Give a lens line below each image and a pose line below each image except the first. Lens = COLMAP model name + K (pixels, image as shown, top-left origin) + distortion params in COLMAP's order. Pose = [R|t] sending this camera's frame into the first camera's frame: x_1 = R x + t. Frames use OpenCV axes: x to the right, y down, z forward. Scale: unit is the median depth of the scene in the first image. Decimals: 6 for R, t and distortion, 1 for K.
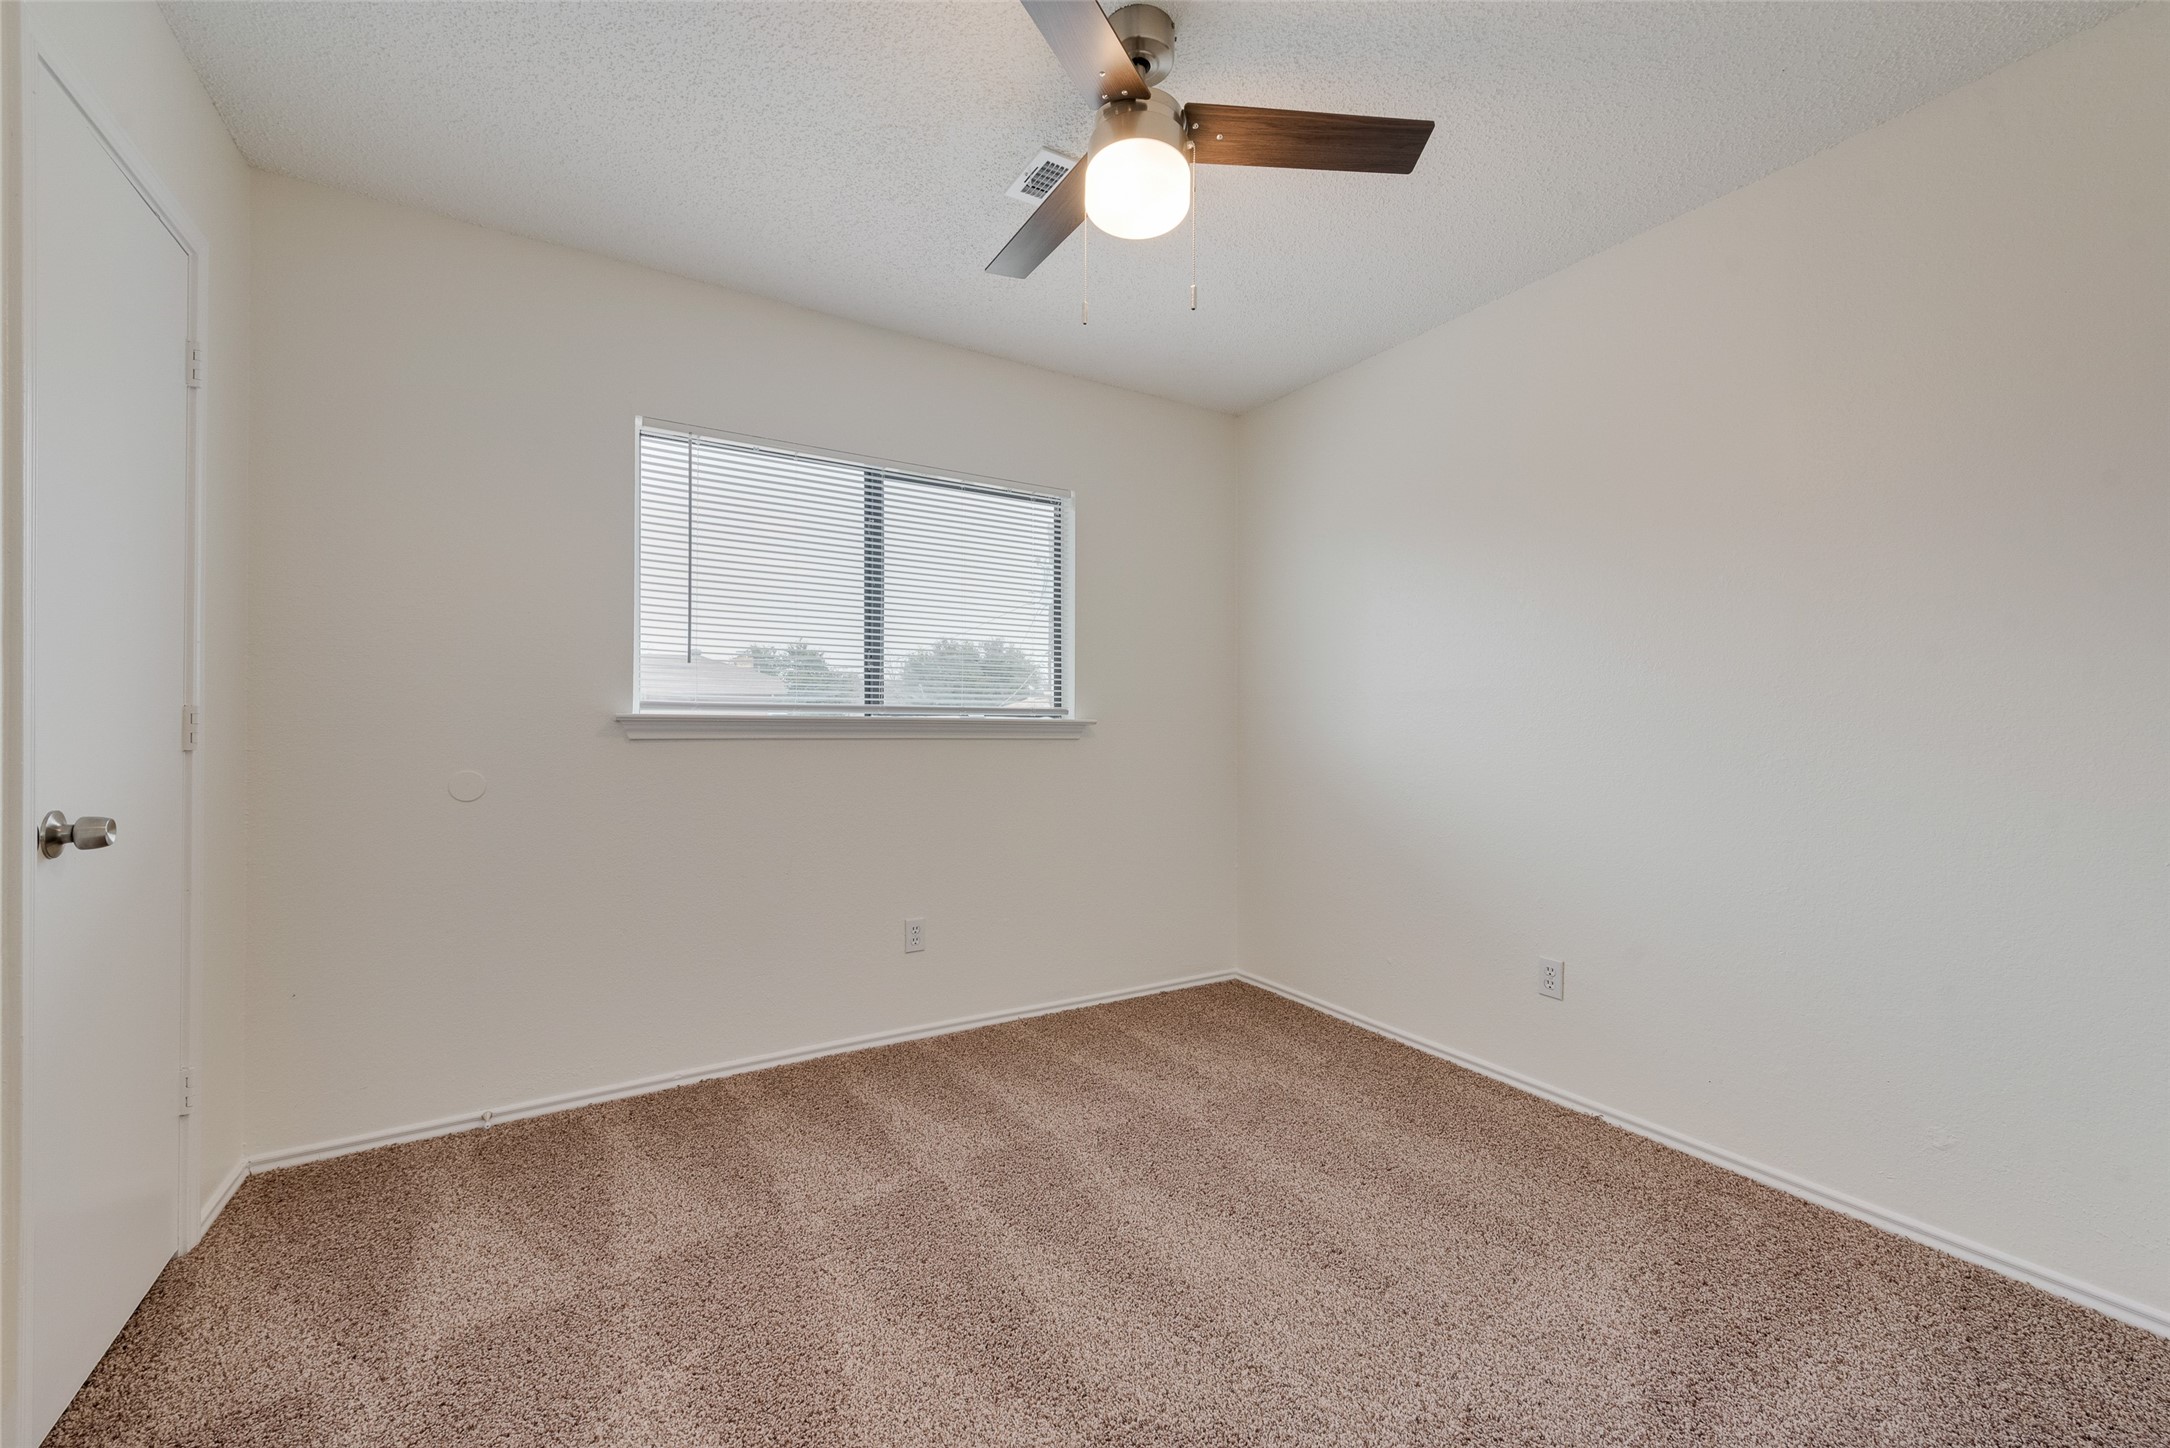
lens RADIAL K [[854.3, 0, 1123.2], [0, 854.3, 726.1], [0, 0, 1]] dist [0.002562, -0.000113]
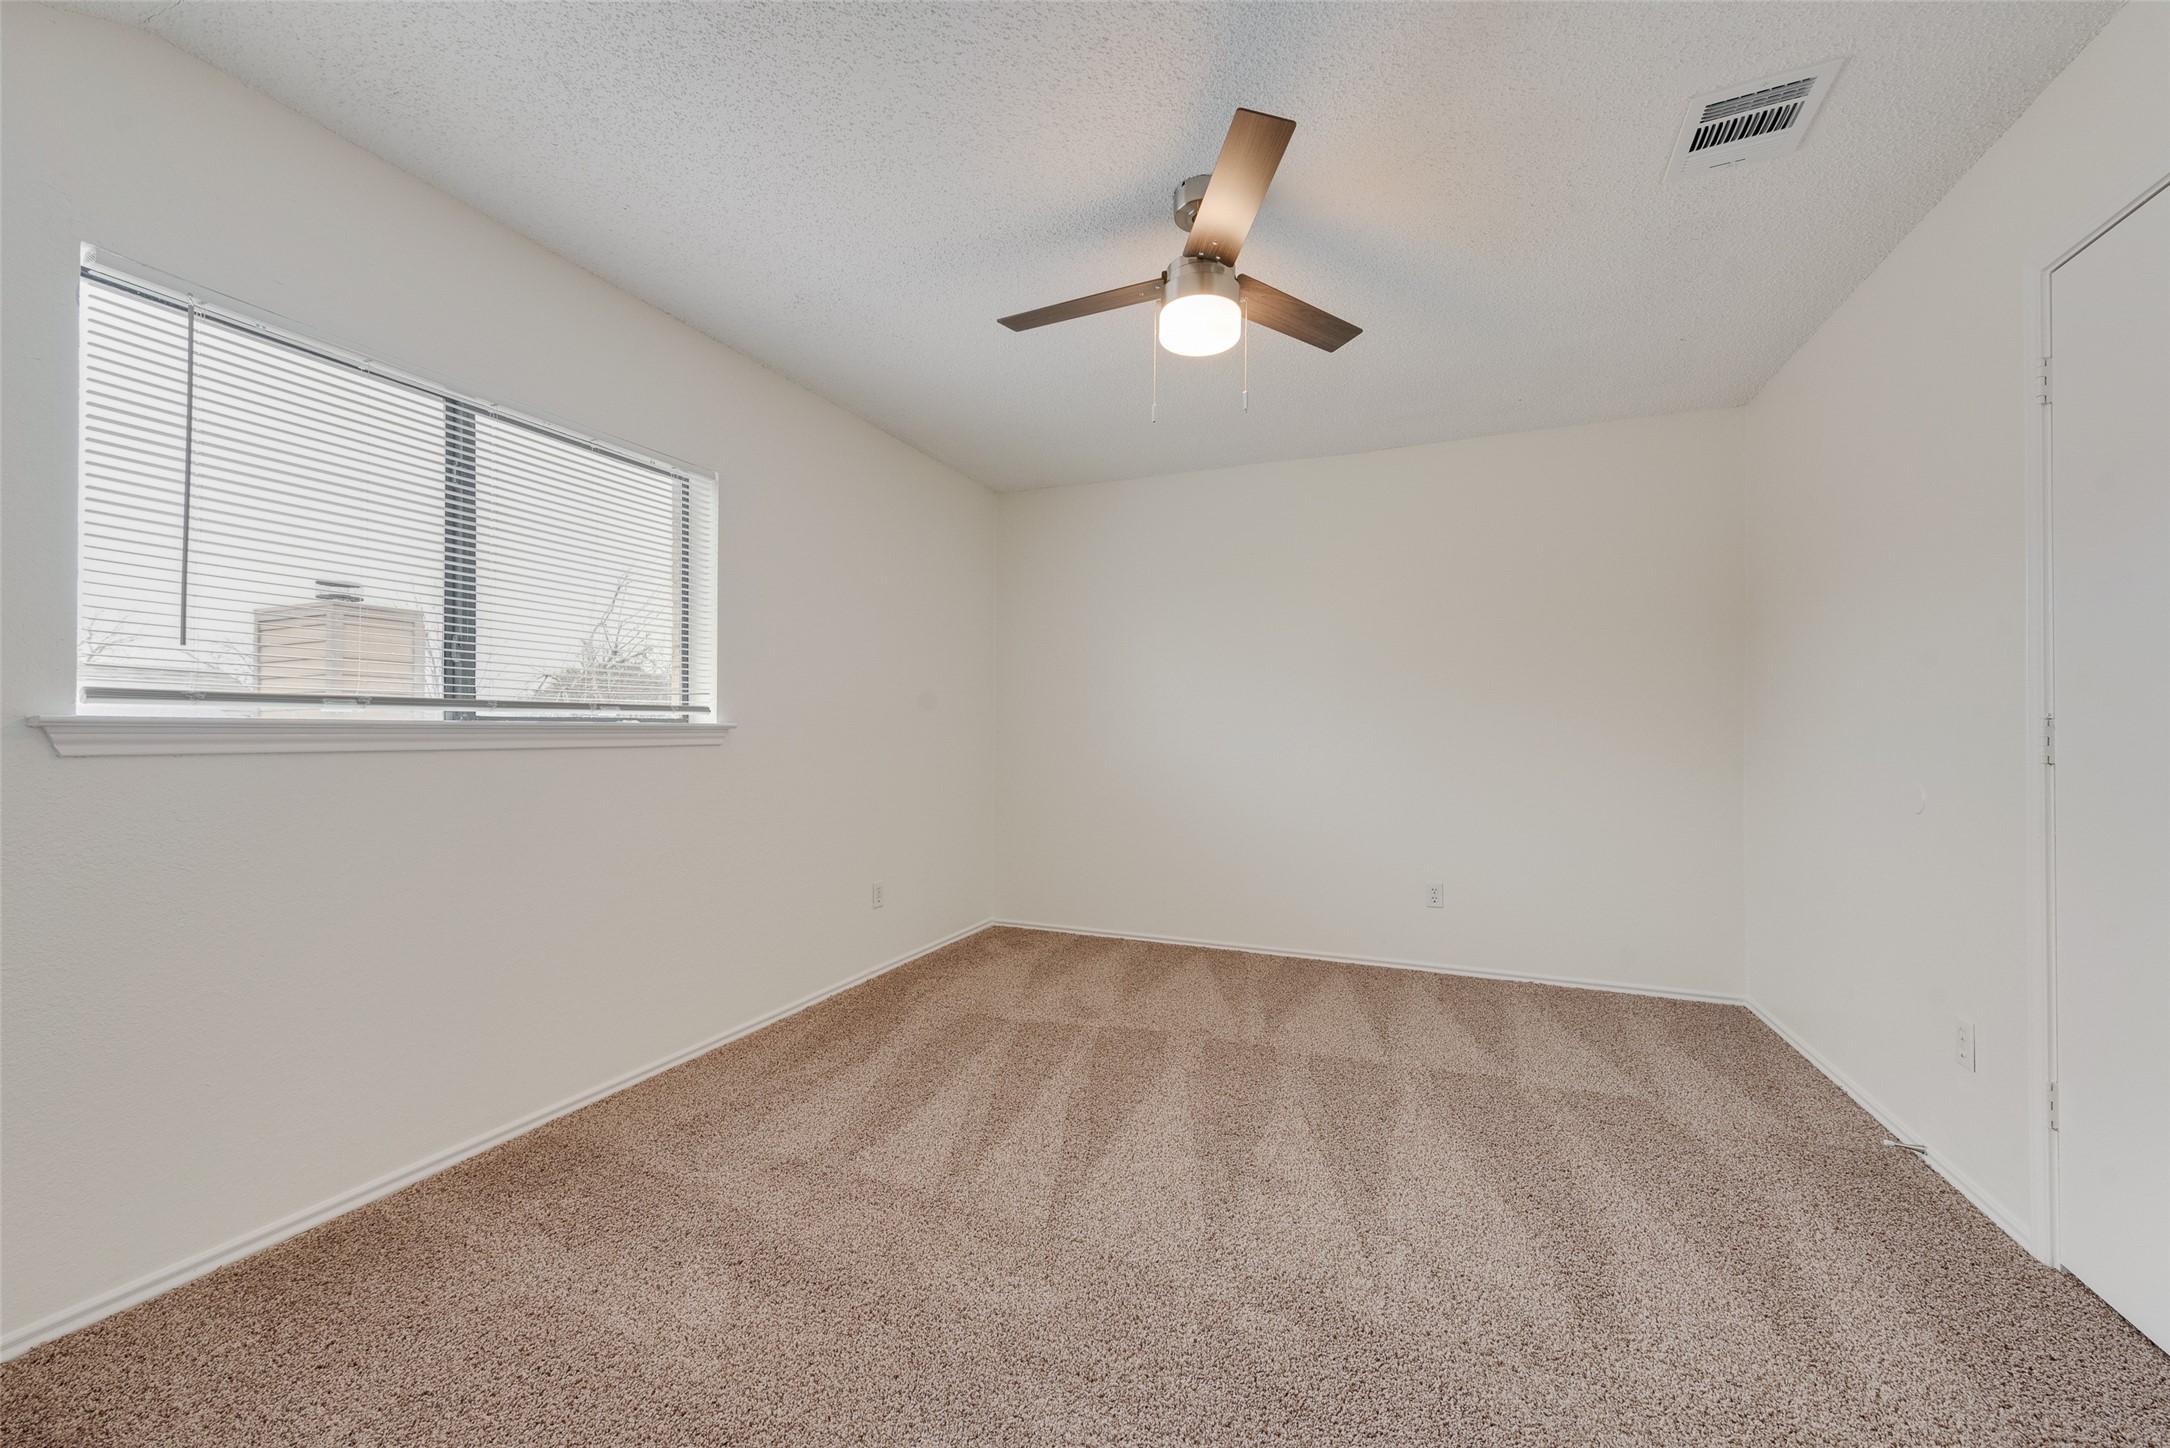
lens RADIAL K [[854.3, 0, 1123.2], [0, 854.3, 726.1], [0, 0, 1]] dist [0.002562, -0.000113]
pose [[0.801626, 0.002317, 0.597822, -0.319582], [-0.003448, 0.999994, 0.000747, -0.007848], [-0.597816, -0.002660, 0.801629, 0.020055]]
